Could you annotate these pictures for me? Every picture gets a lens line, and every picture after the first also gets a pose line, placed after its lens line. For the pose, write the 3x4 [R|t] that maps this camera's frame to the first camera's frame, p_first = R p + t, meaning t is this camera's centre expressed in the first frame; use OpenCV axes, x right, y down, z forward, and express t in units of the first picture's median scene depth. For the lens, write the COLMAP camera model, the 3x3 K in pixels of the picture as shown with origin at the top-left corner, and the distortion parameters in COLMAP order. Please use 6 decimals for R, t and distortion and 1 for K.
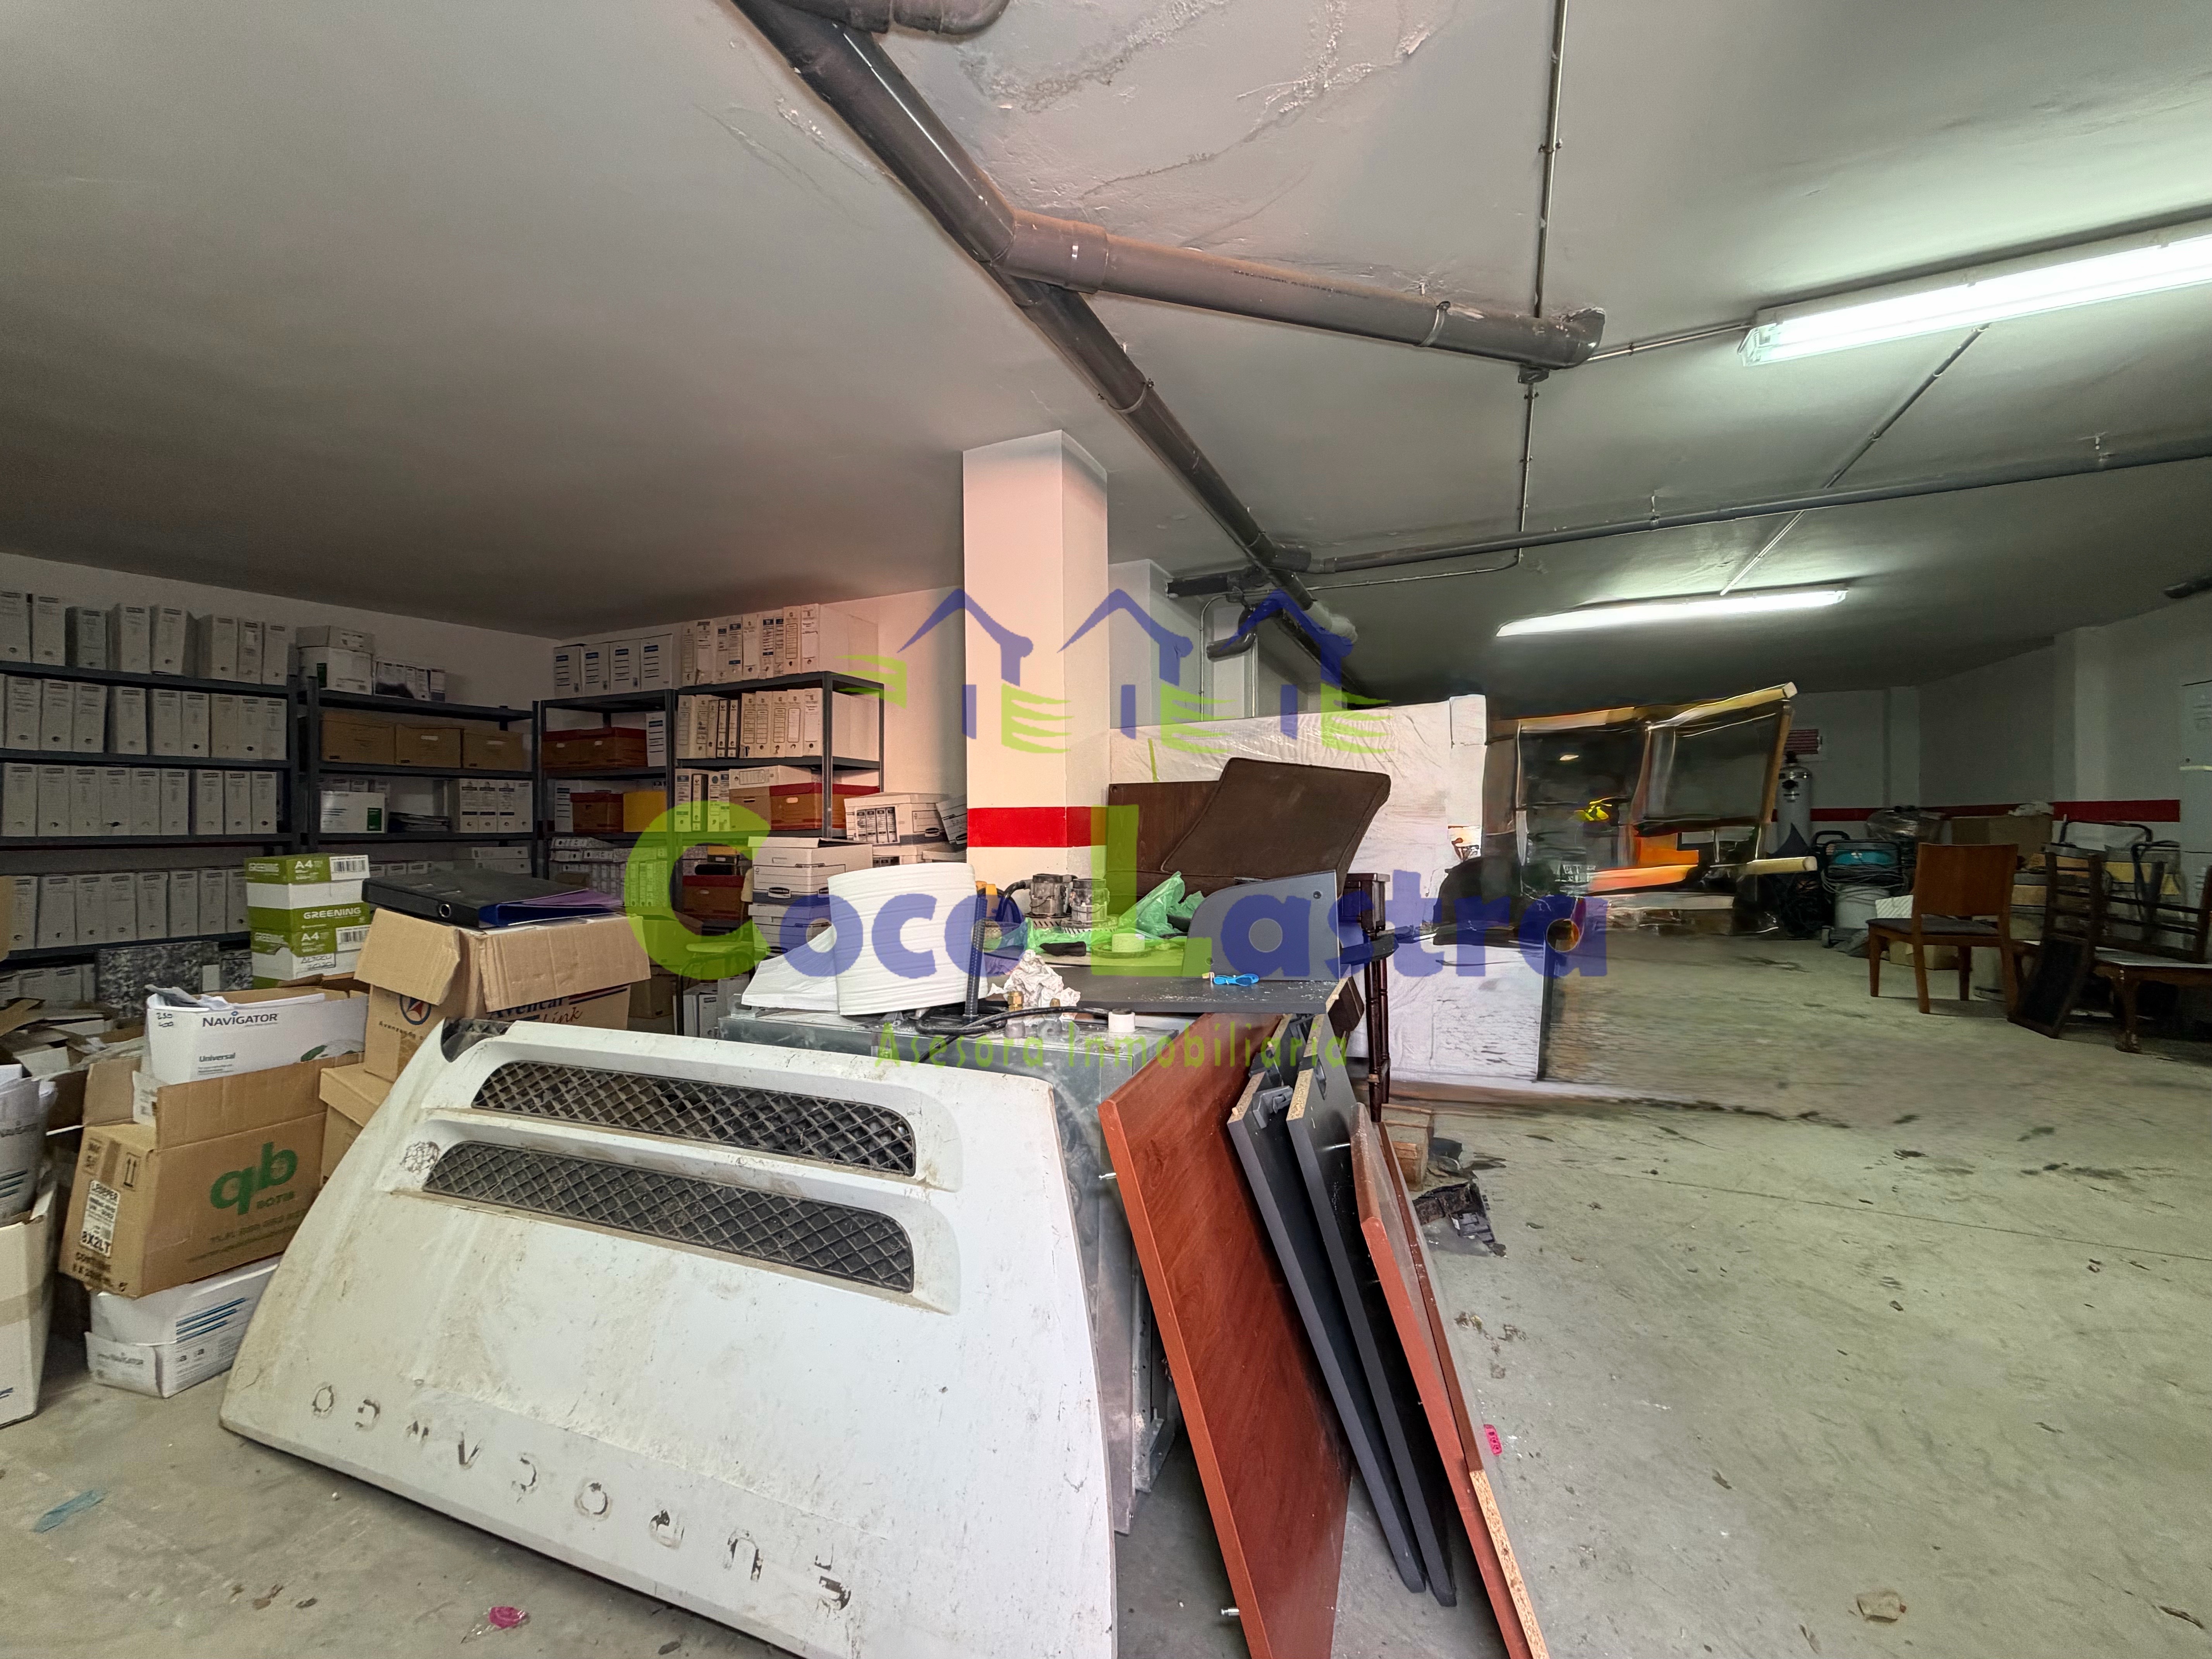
lens RADIAL K [[874.1, 0, 1096.9], [0, 874.1, 833.3], [0, 0, 1]] dist [-0.001184, 0.000137]
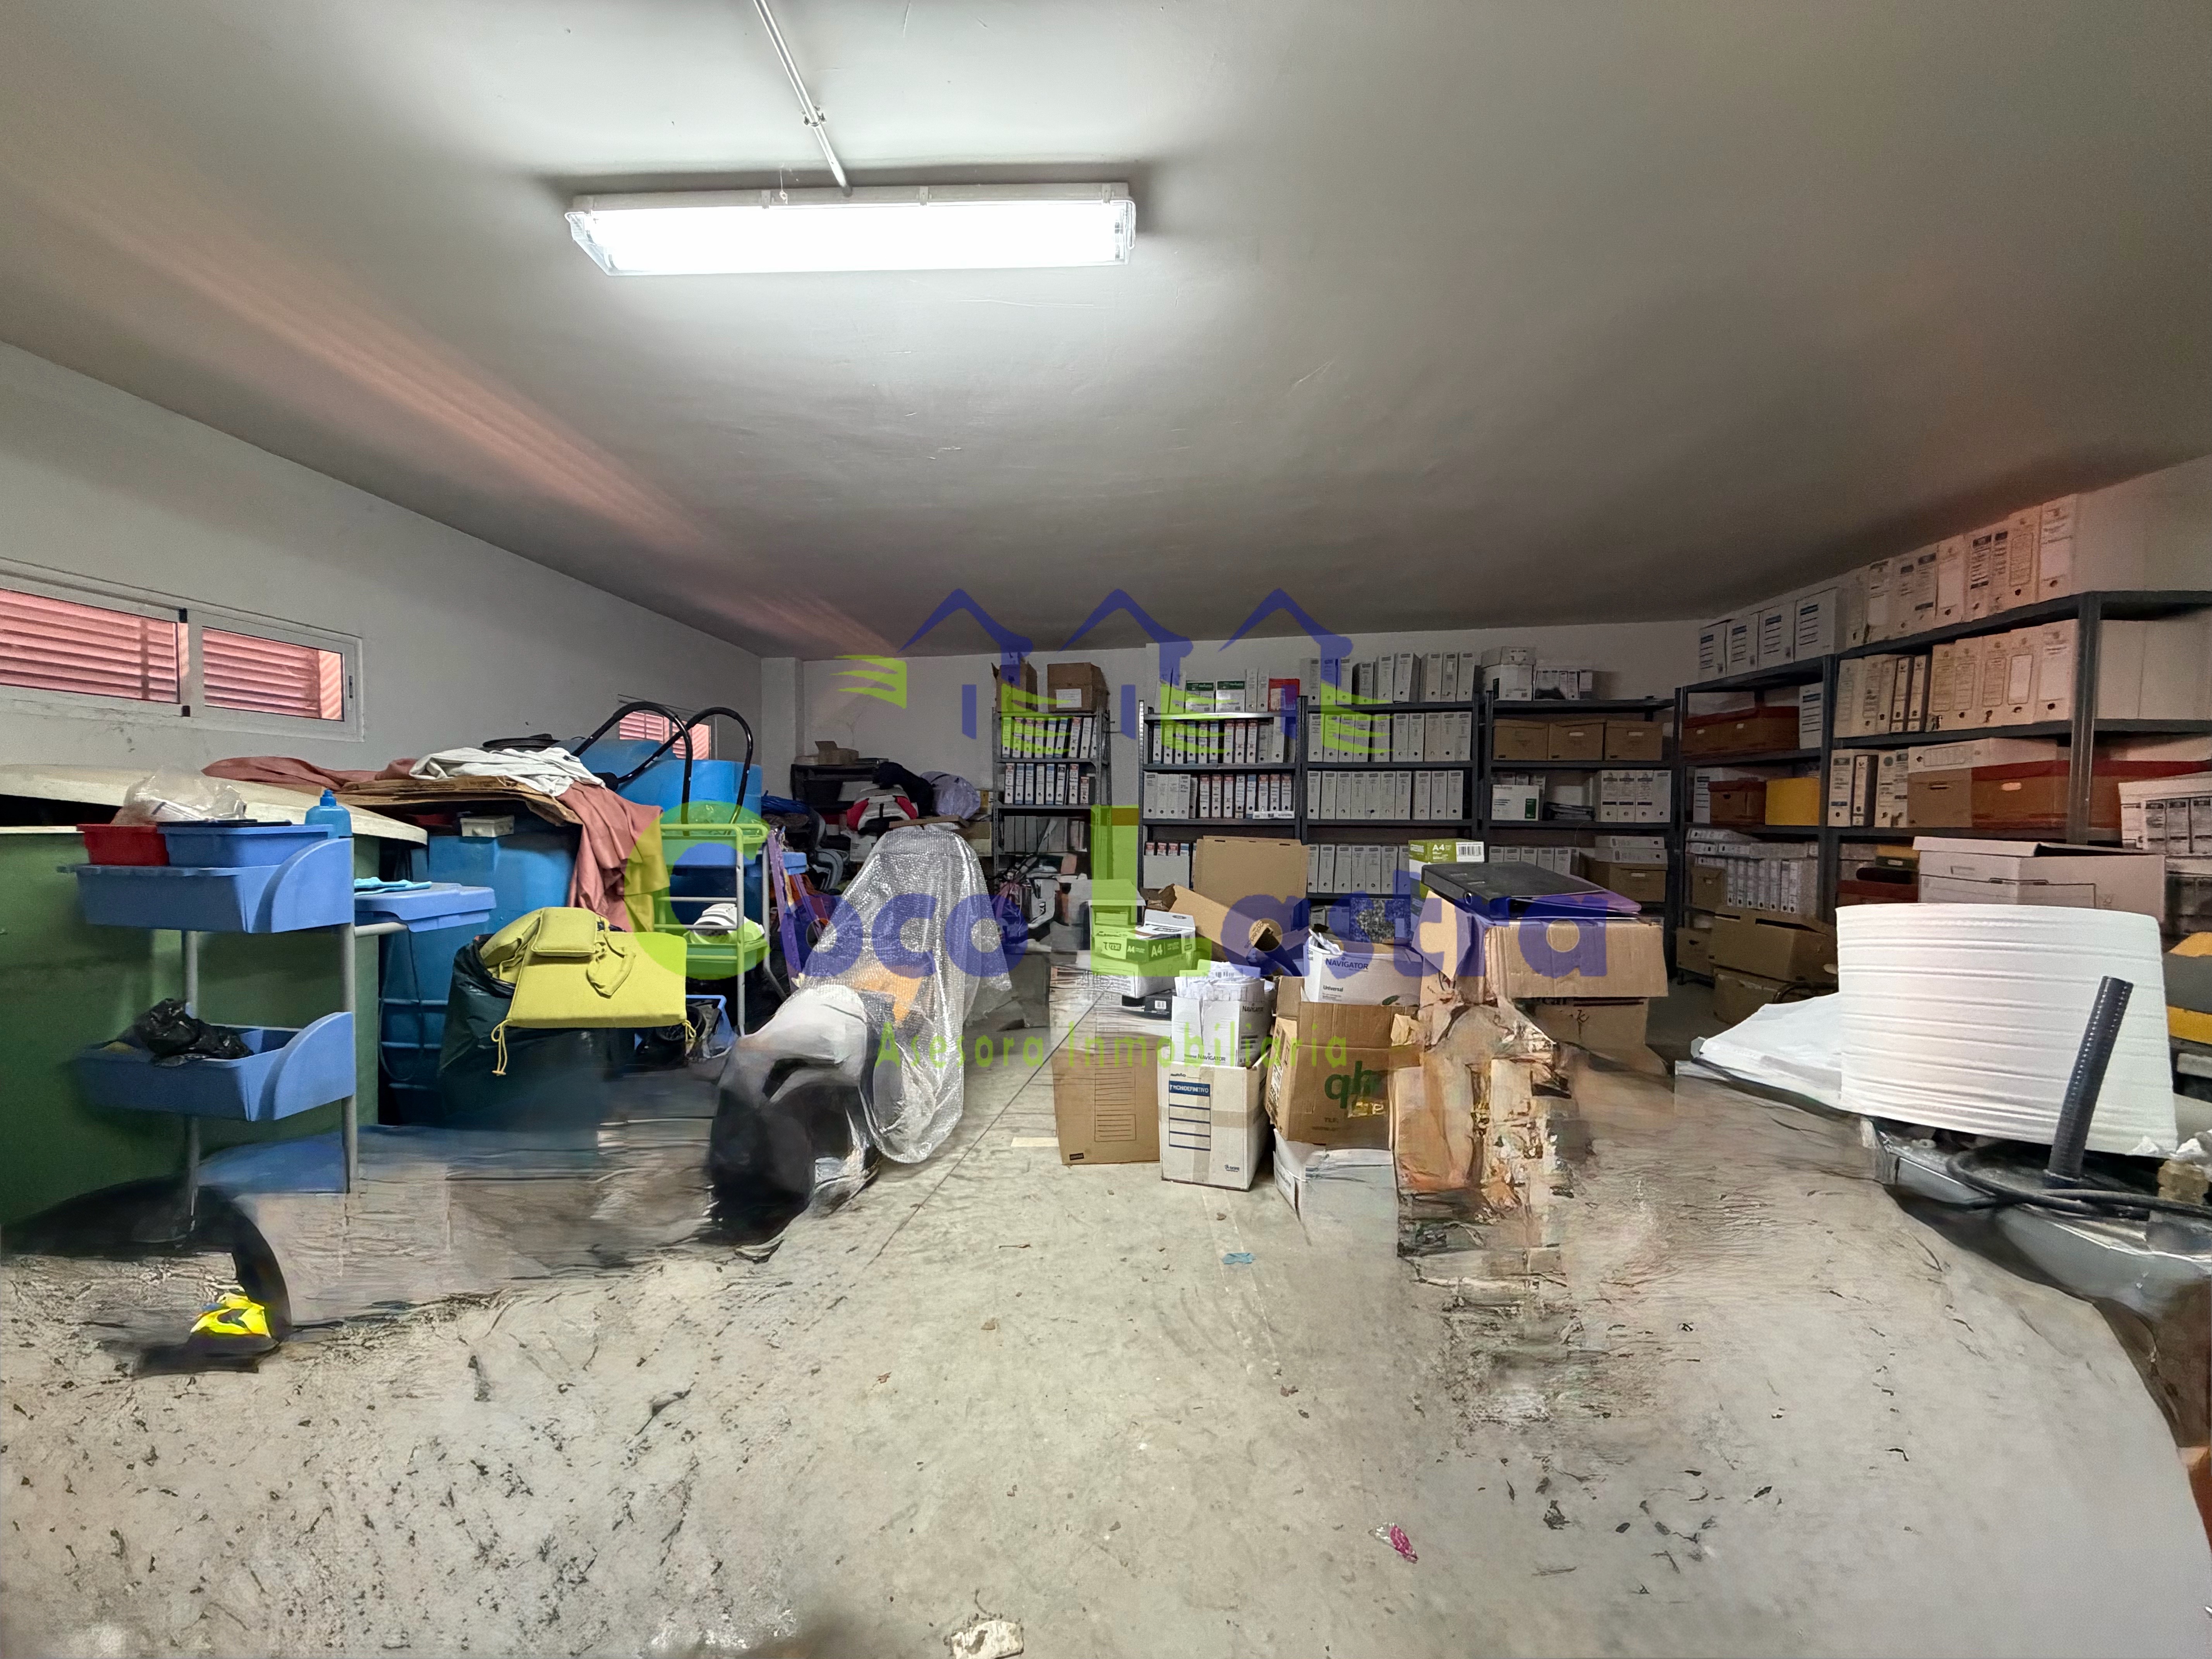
lens RADIAL K [[874.1, 0, 1096.9], [0, 874.1, 833.3], [0, 0, 1]] dist [-0.001184, 0.000137]
pose [[0.359543, 0.033968, -0.932510, 0.044387], [-0.018516, 0.999400, 0.029265, -0.006820], [0.932945, 0.006744, 0.359956, 0.054317]]
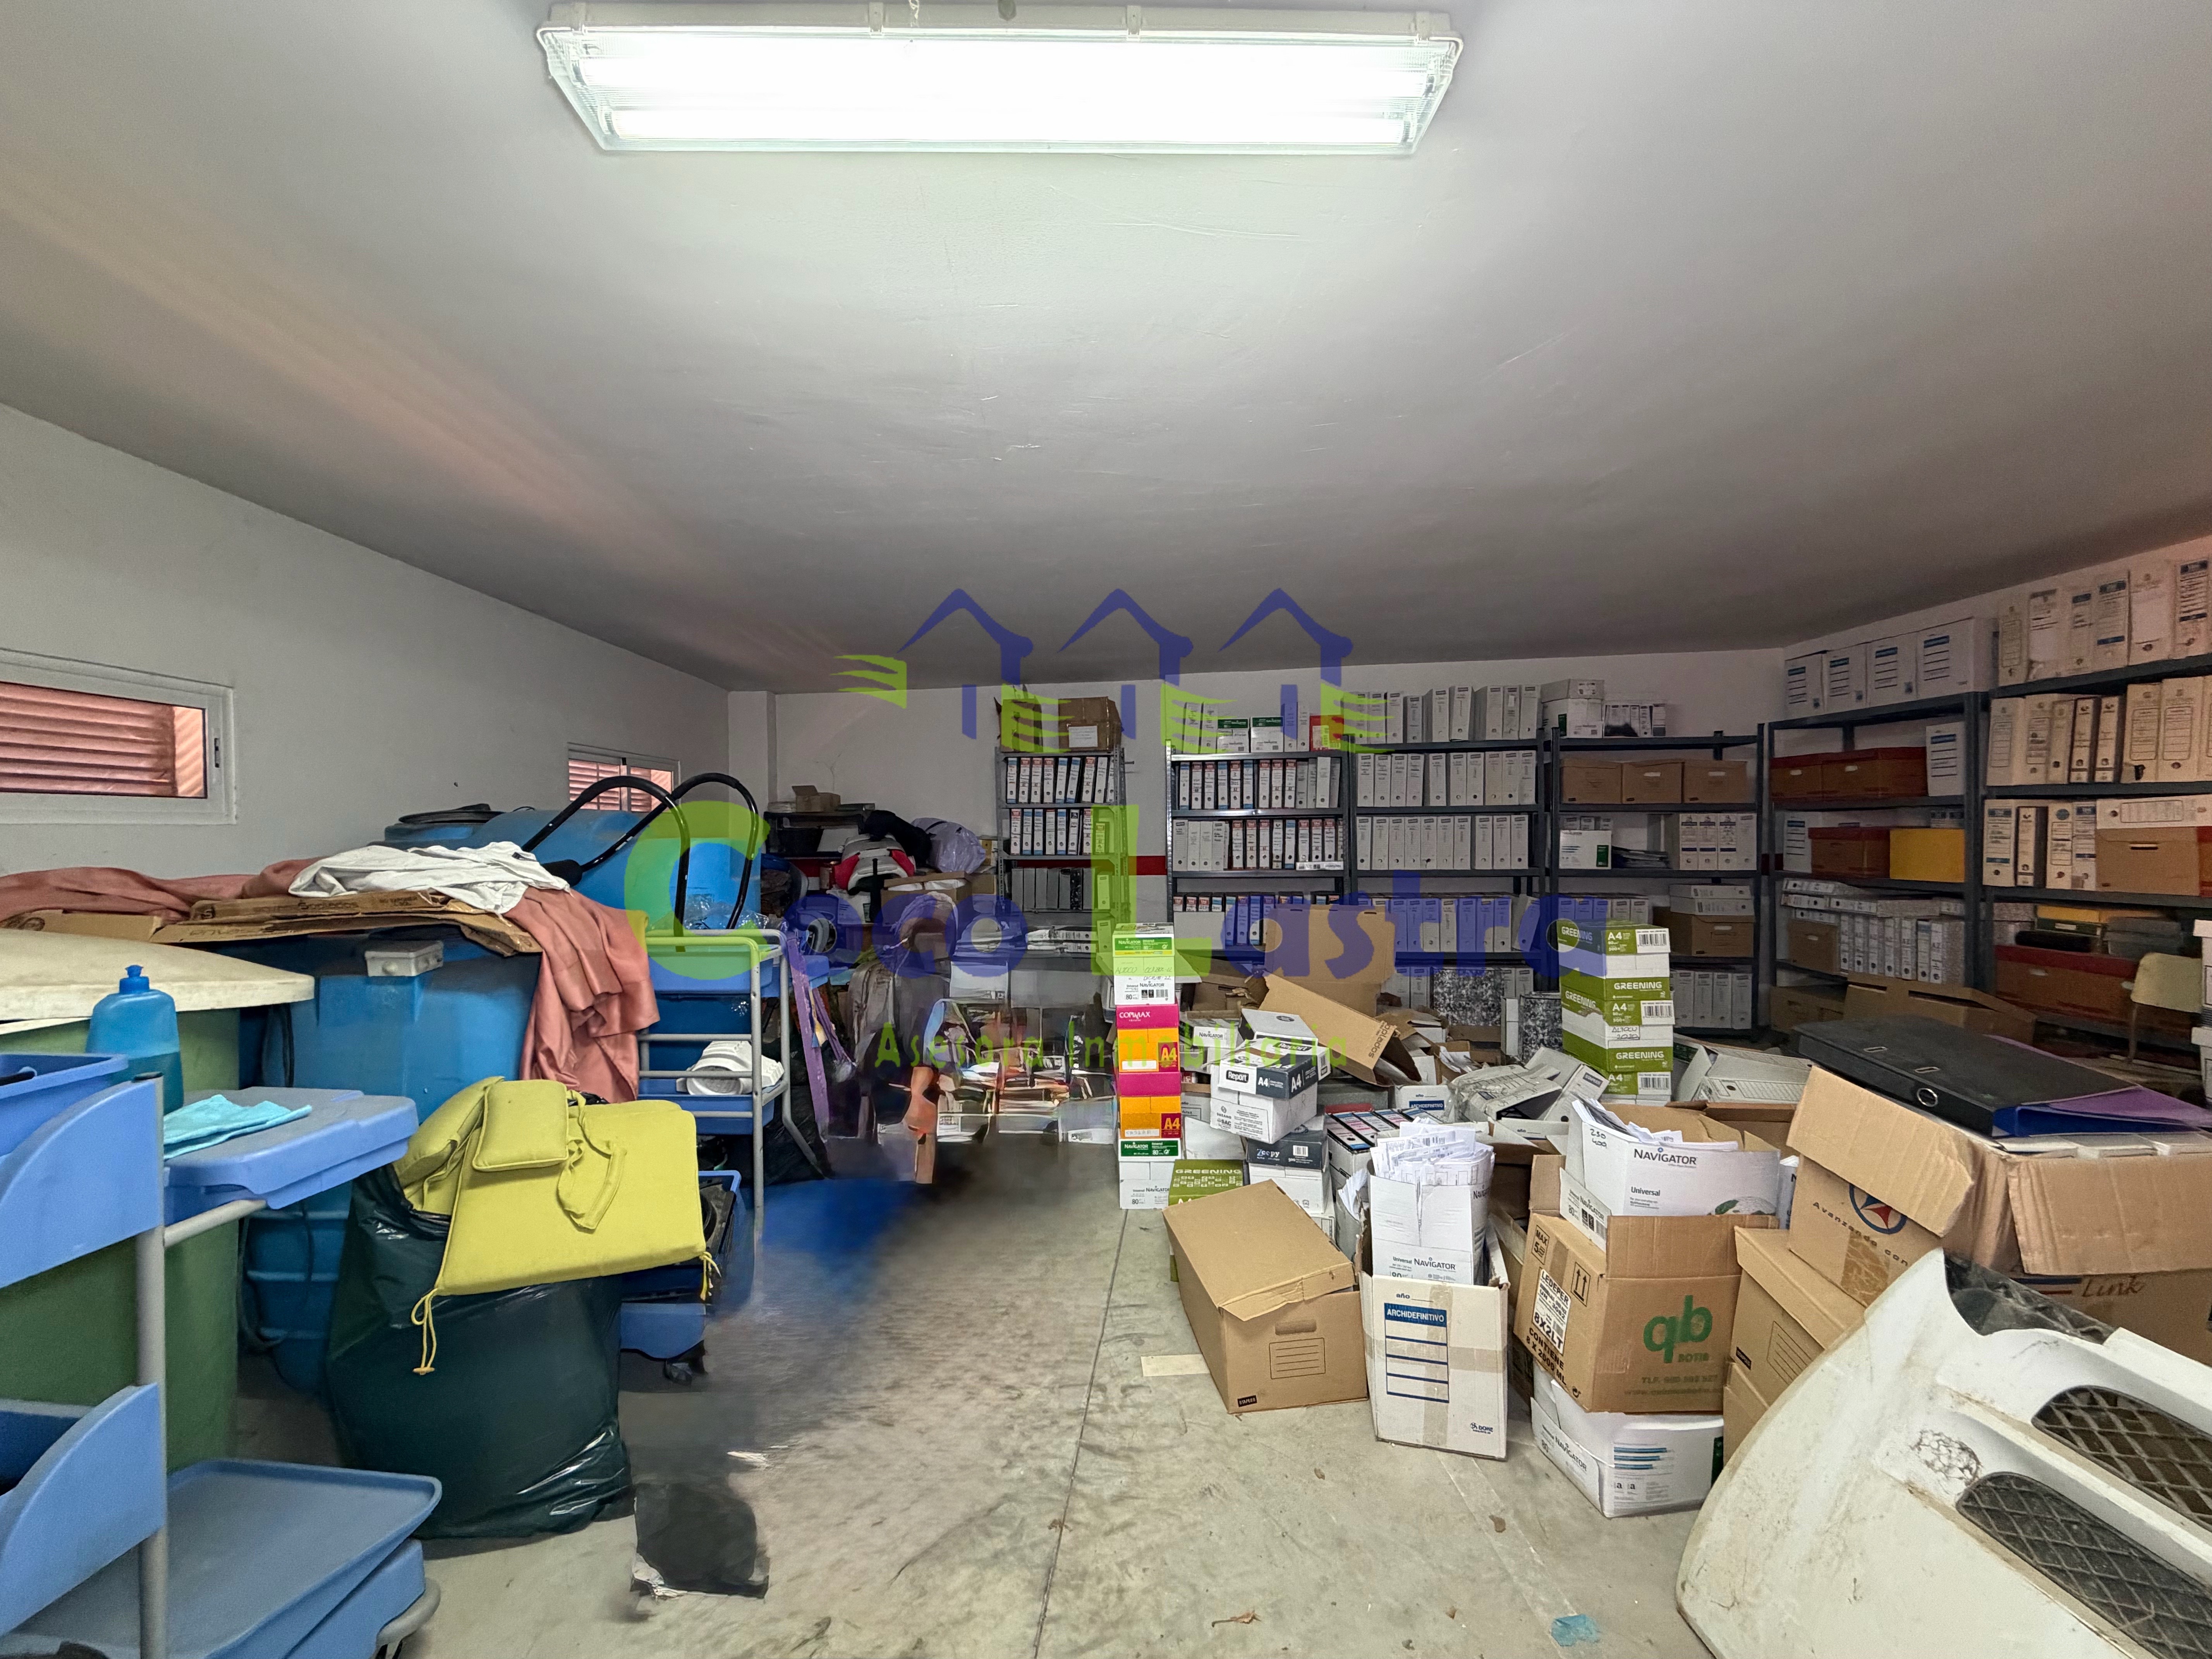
lens RADIAL K [[874.1, 0, 1096.9], [0, 874.1, 833.3], [0, 0, 1]] dist [-0.001184, 0.000137]
pose [[0.415116, 0.008414, -0.909730, -0.128945], [-0.003239, 0.999965, 0.007771, -0.051199], [0.909763, -0.000279, 0.415129, 0.012280]]
